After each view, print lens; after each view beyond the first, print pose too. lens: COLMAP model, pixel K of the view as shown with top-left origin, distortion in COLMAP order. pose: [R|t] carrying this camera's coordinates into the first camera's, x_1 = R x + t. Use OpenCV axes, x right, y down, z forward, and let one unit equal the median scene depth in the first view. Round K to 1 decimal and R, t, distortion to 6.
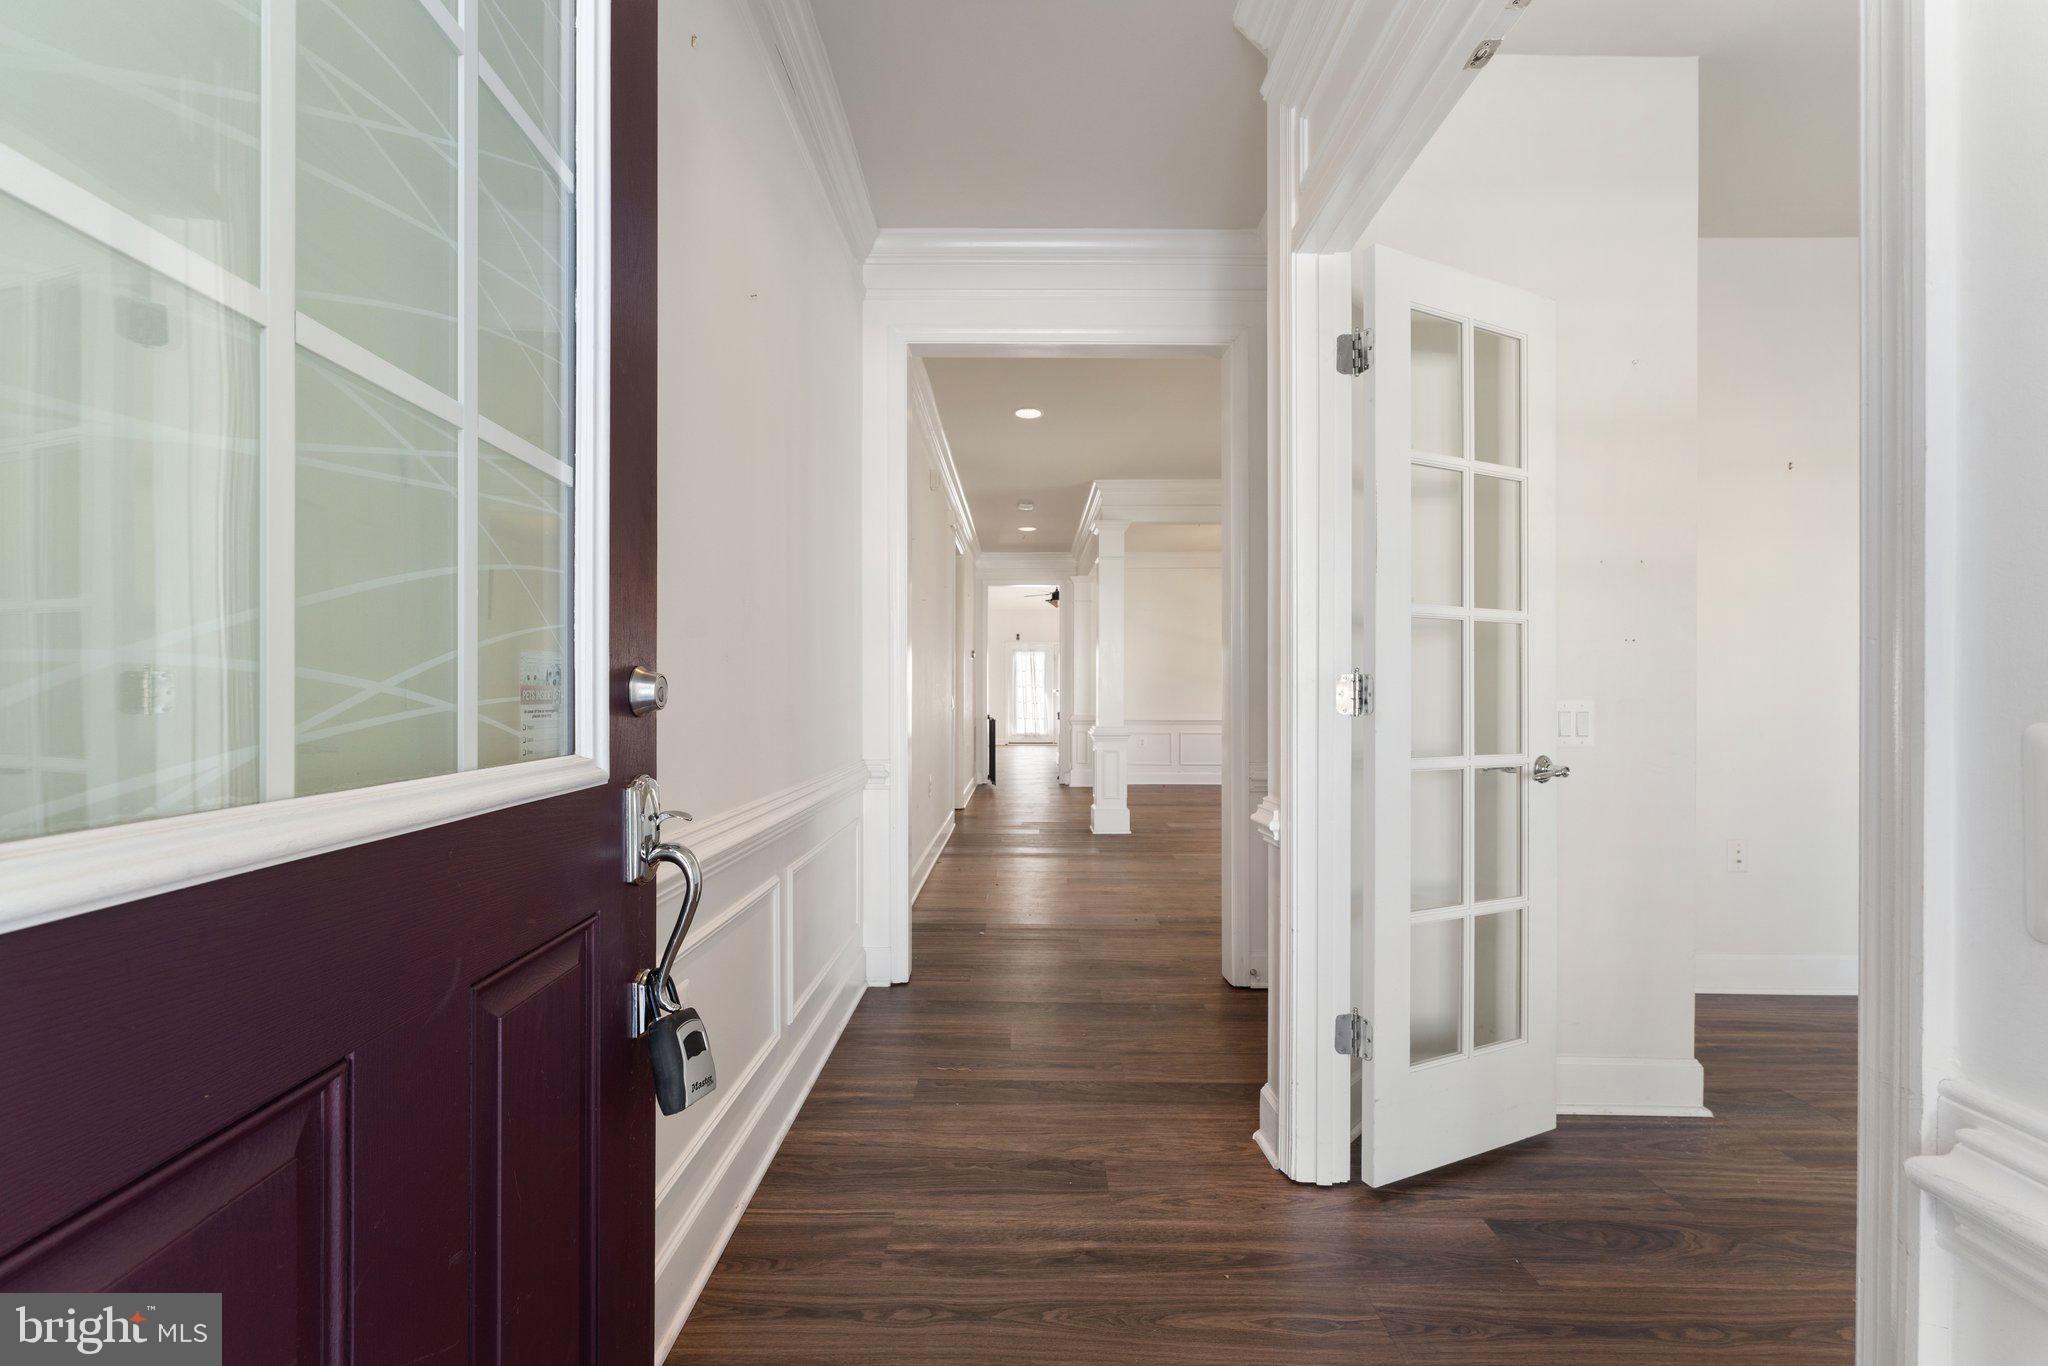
lens RADIAL K [[827.9, 0, 1031.6], [0, 827.9, 711.8], [0, 0, 1]] dist [0.000316, 0.000180]
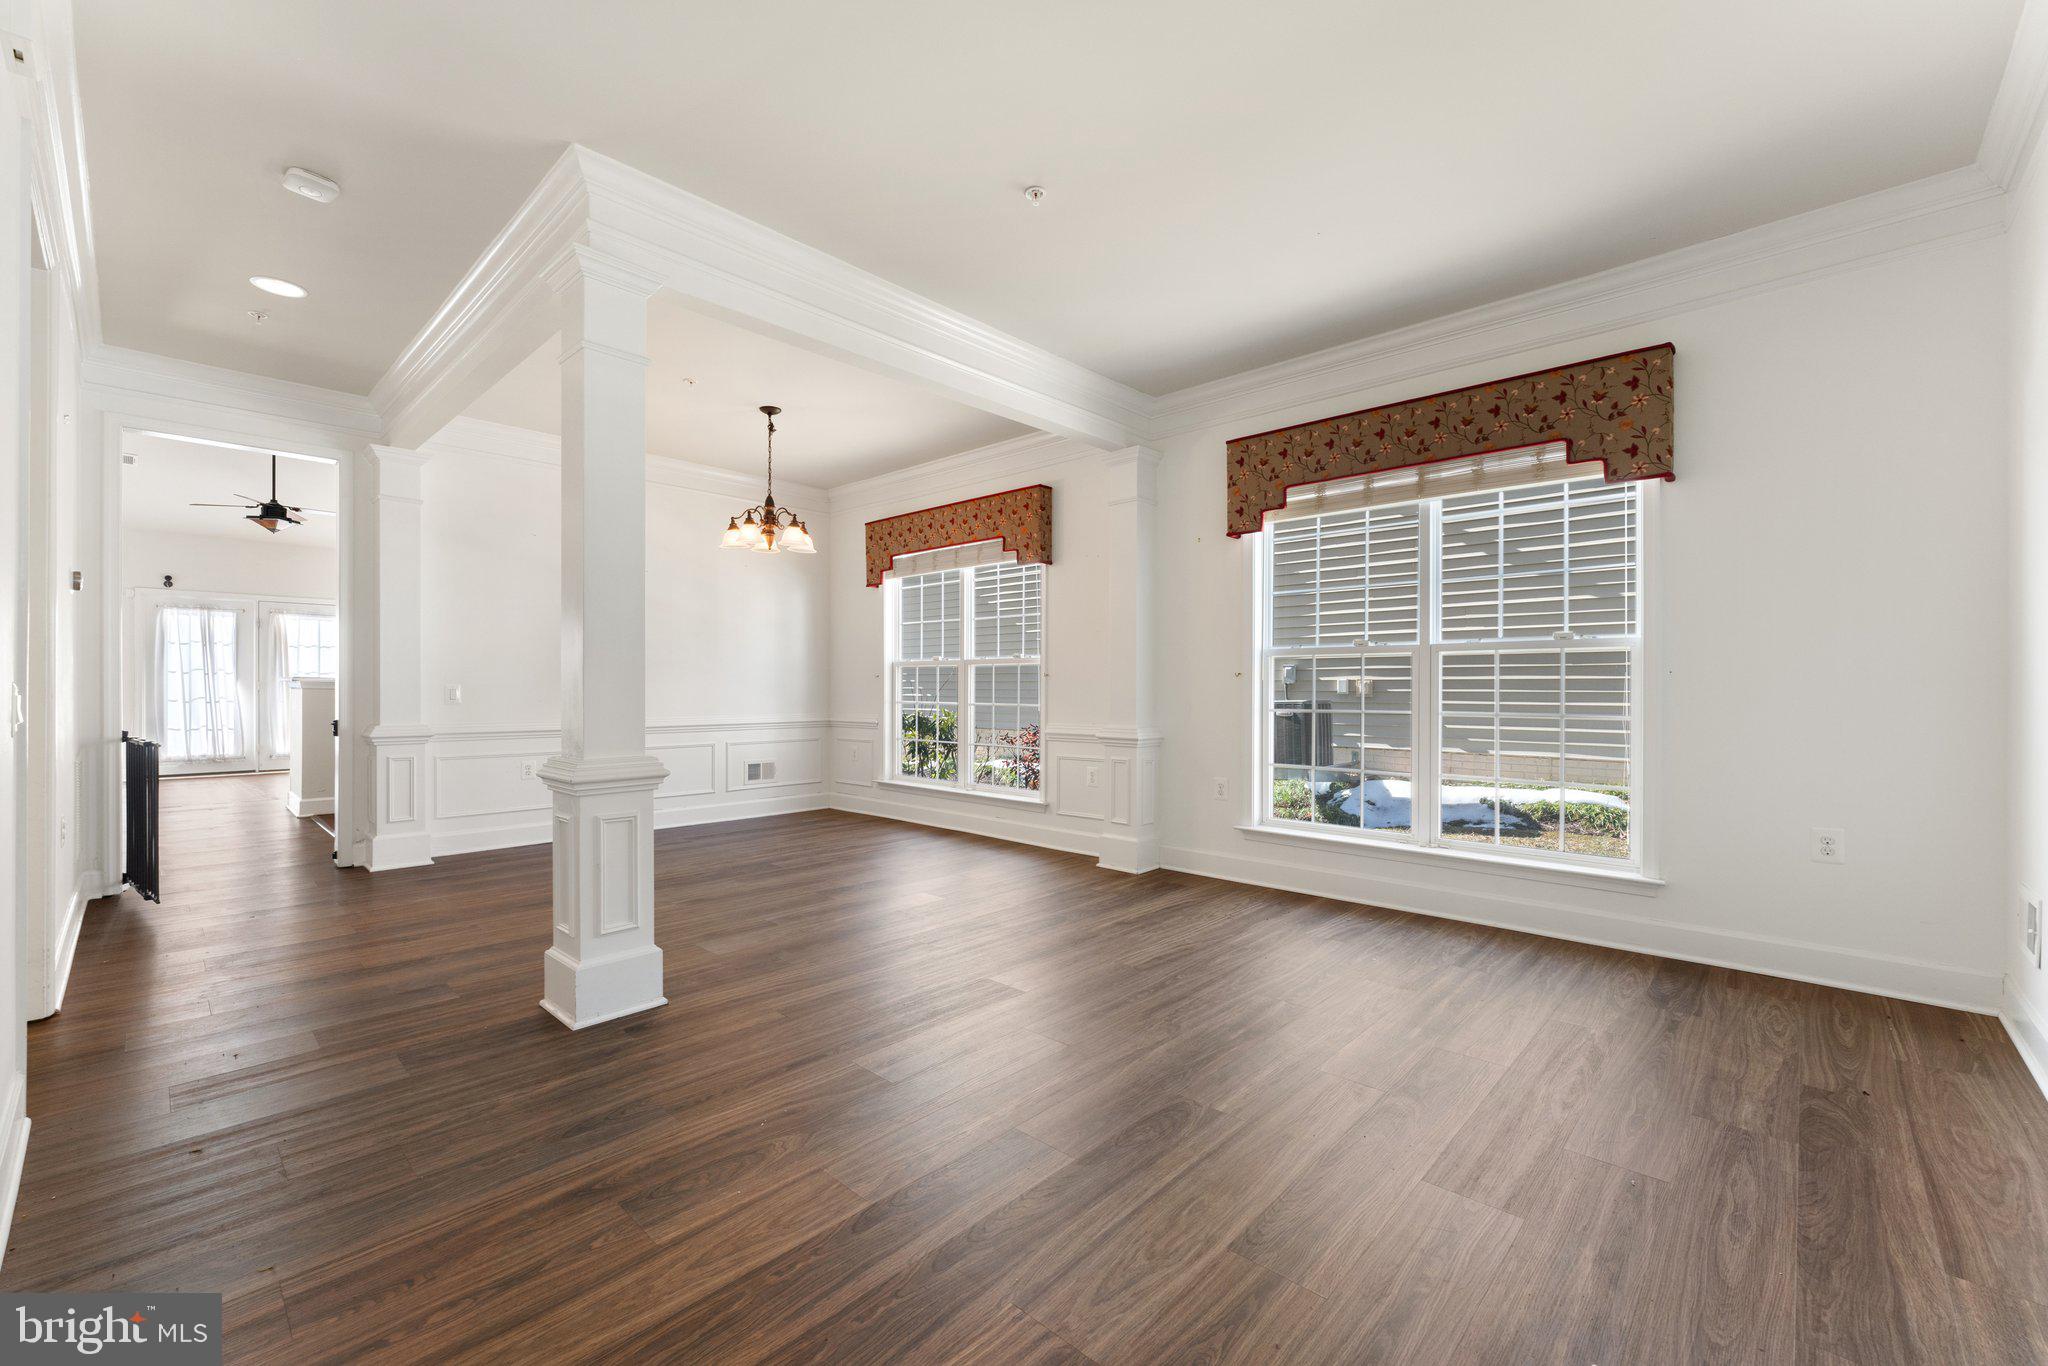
lens RADIAL K [[828.5, 0, 1024.0], [0, 828.5, 683.0], [0, 0, 1]] dist [-0.033081, 0.000194]
pose [[0.675994, -0.006116, 0.736882, -0.042086], [0.022576, 0.999668, -0.012414, -0.005786], [-0.736562, 0.025028, 0.675907, 0.383308]]
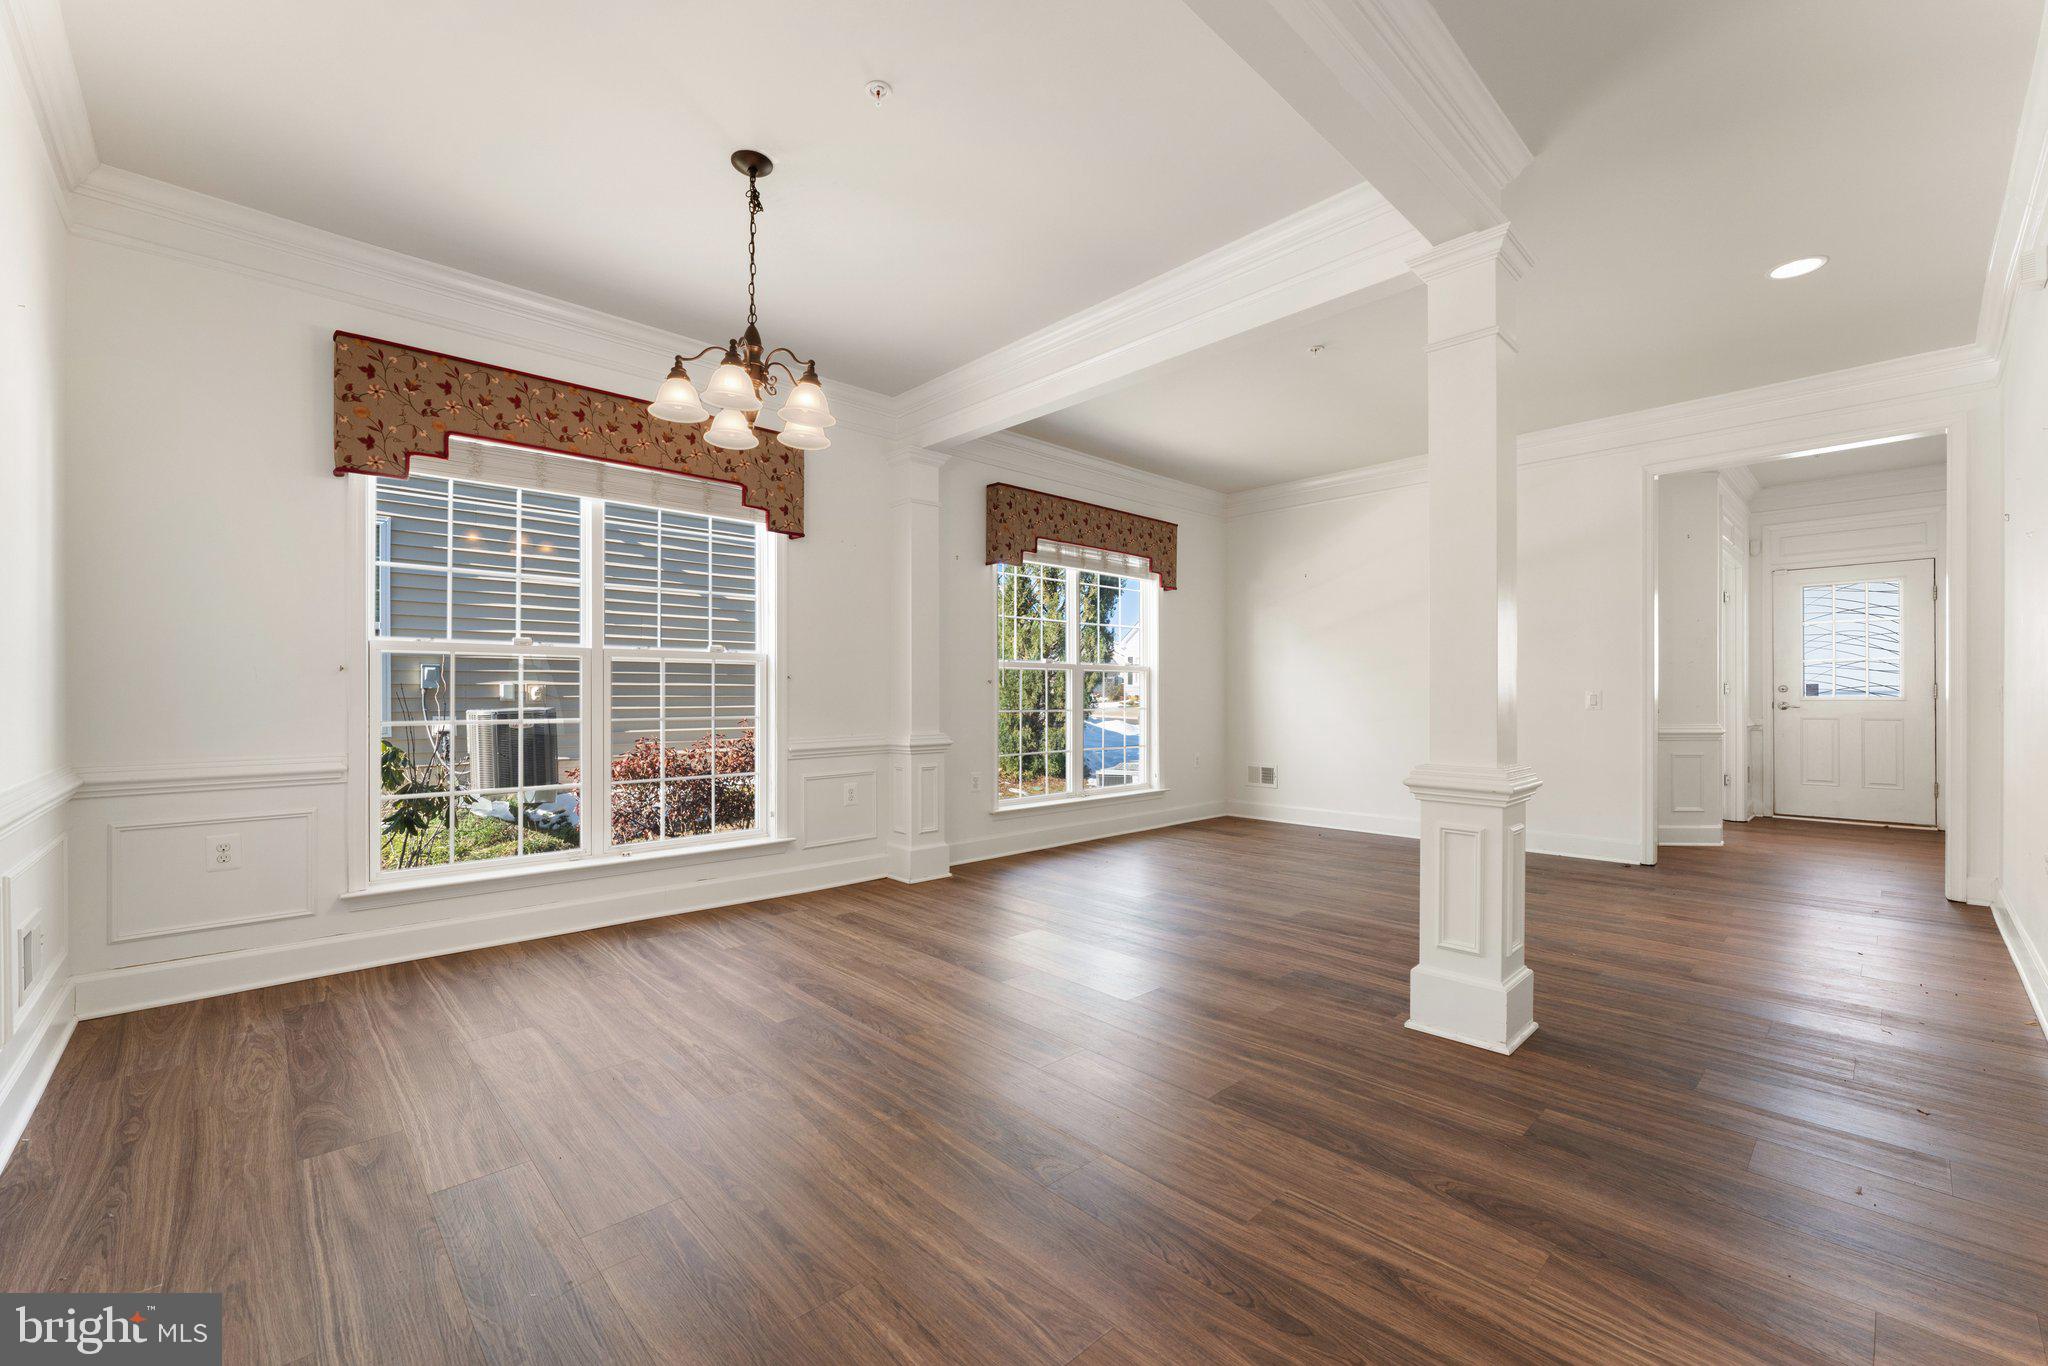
lens RADIAL K [[835.4, 0, 1026.2], [0, 835.4, 699.7], [0, 0, 1]] dist [0.000961, -0.000048]
pose [[-0.690811, -0.016810, 0.722839, -0.029998], [0.007204, 0.999520, 0.030129, -0.019316], [-0.722999, 0.026021, -0.690359, 0.966116]]
